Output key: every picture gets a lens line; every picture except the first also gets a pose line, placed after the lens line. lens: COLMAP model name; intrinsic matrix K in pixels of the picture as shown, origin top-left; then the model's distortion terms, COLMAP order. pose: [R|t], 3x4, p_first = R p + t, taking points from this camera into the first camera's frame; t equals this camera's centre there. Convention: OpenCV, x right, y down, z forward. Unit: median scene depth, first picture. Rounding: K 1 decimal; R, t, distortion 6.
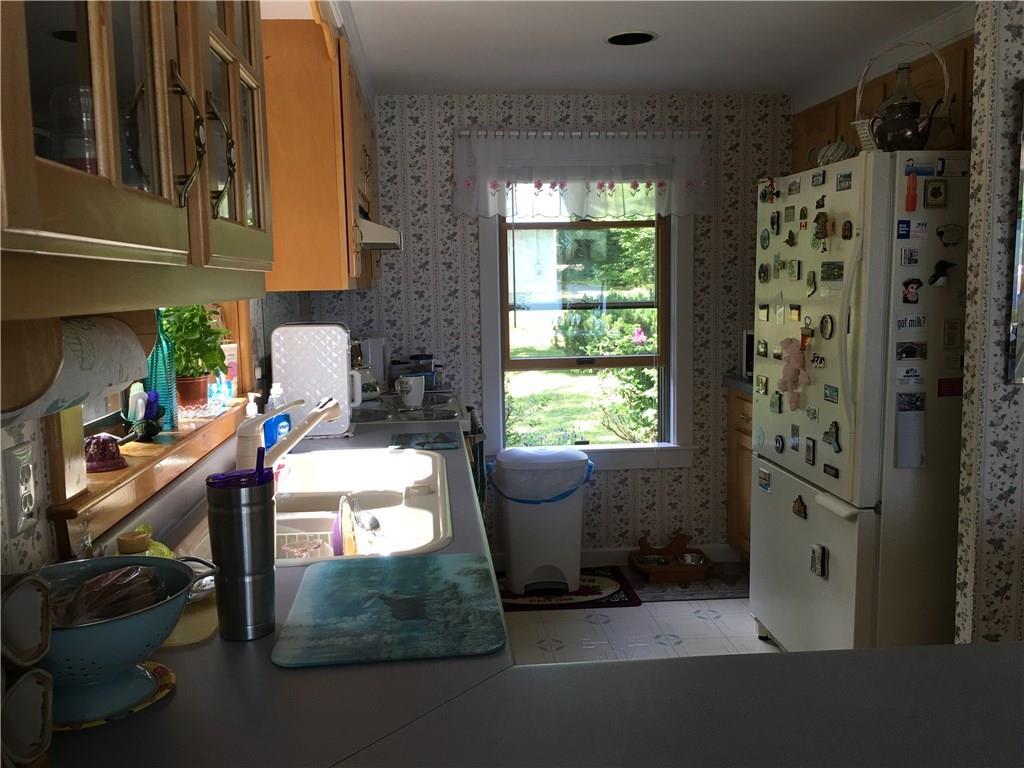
lens RADIAL K [[871.8, 0, 514.2], [0, 871.8, 381.7], [0, 0, 1]] dist [0.067812, -0.101033]
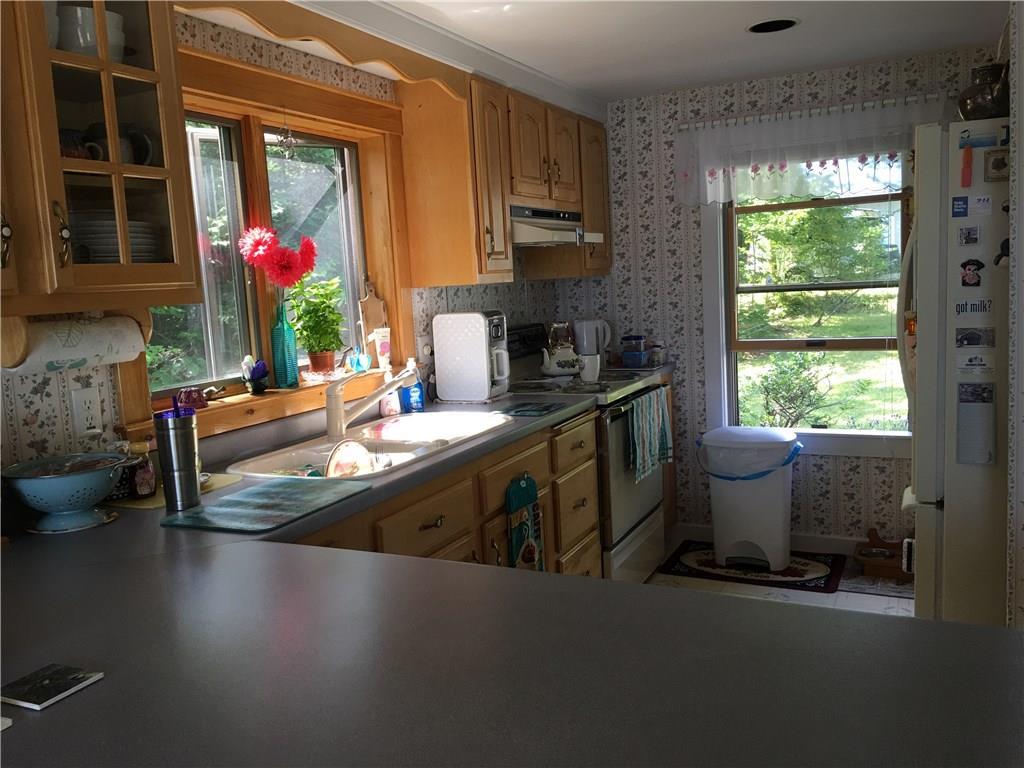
lens RADIAL K [[871.8, 0, 501.2], [0, 871.8, 387.1], [0, 0, 1]] dist [0.067812, -0.101033]
pose [[0.855866, 0.038210, -0.515785, 0.314036], [-0.021564, 0.999036, 0.038228, -0.004869], [0.516748, -0.021596, 0.855865, -0.030890]]
